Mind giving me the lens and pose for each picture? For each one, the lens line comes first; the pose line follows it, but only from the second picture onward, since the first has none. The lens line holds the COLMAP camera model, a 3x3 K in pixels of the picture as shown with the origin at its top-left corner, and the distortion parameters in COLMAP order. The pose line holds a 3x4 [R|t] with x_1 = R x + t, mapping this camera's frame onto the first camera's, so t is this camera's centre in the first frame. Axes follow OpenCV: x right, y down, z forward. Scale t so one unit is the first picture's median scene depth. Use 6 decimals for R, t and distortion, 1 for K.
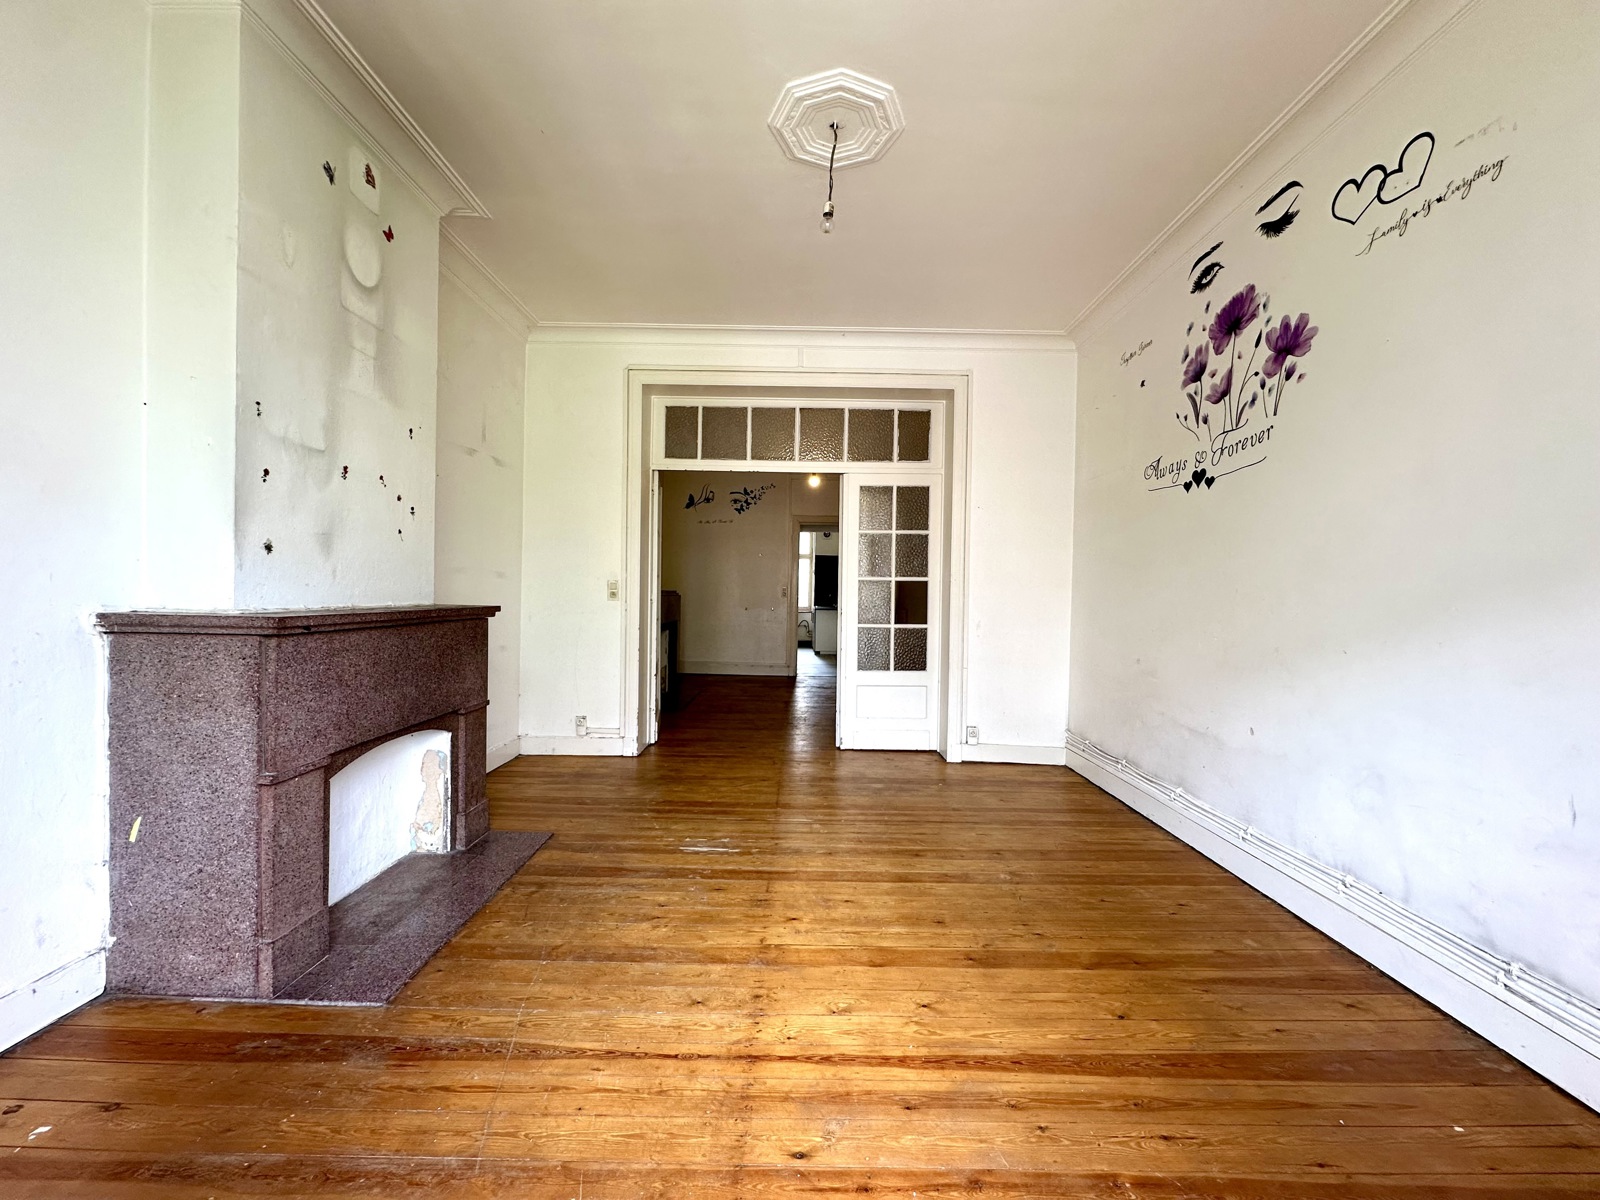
lens RADIAL K [[636.0, 0, 800.0], [0, 636.0, 600.0], [0, 0, 1]] dist [-0.002765, 0.000134]
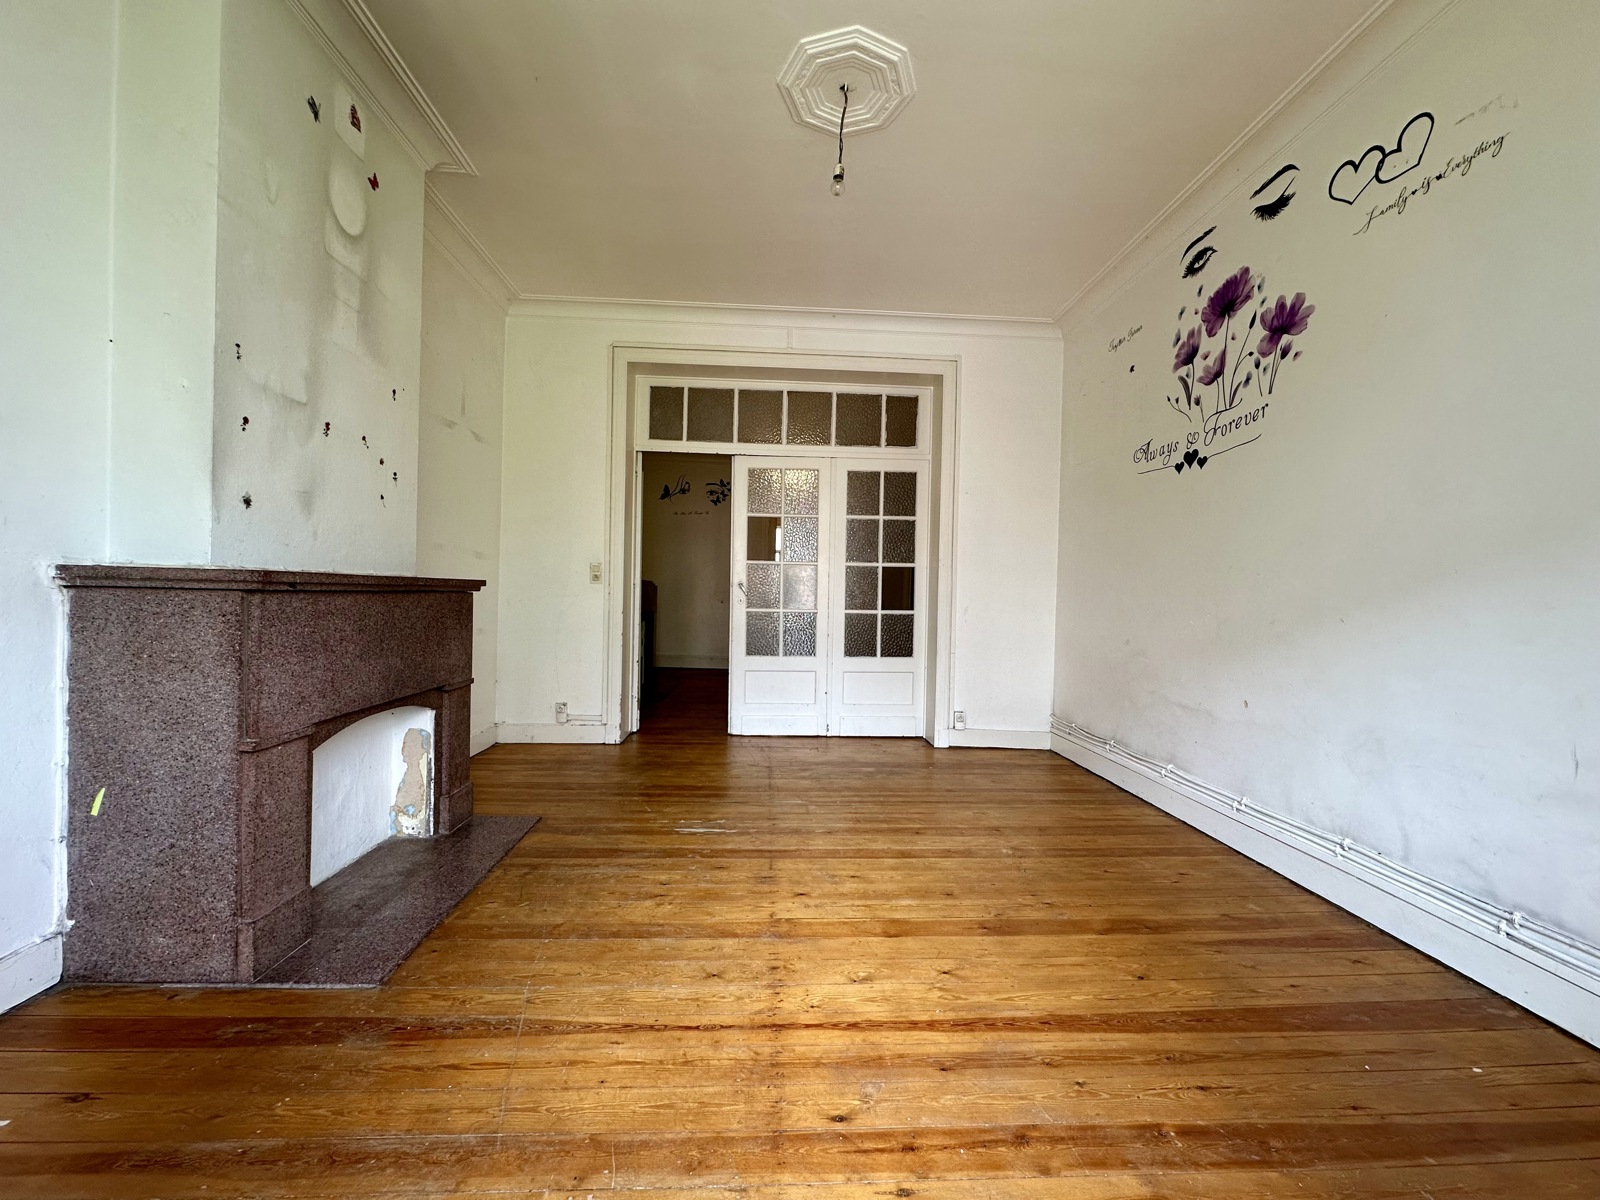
lens RADIAL K [[637.3, 0, 800.0], [0, 637.3, 600.0], [0, 0, 1]] dist [-0.003313, 0.000486]
pose [[0.998533, 0.004893, 0.053924, -0.077744], [-0.004743, 0.999985, -0.002915, 0.061232], [-0.053938, 0.002655, 0.998541, 0.025108]]
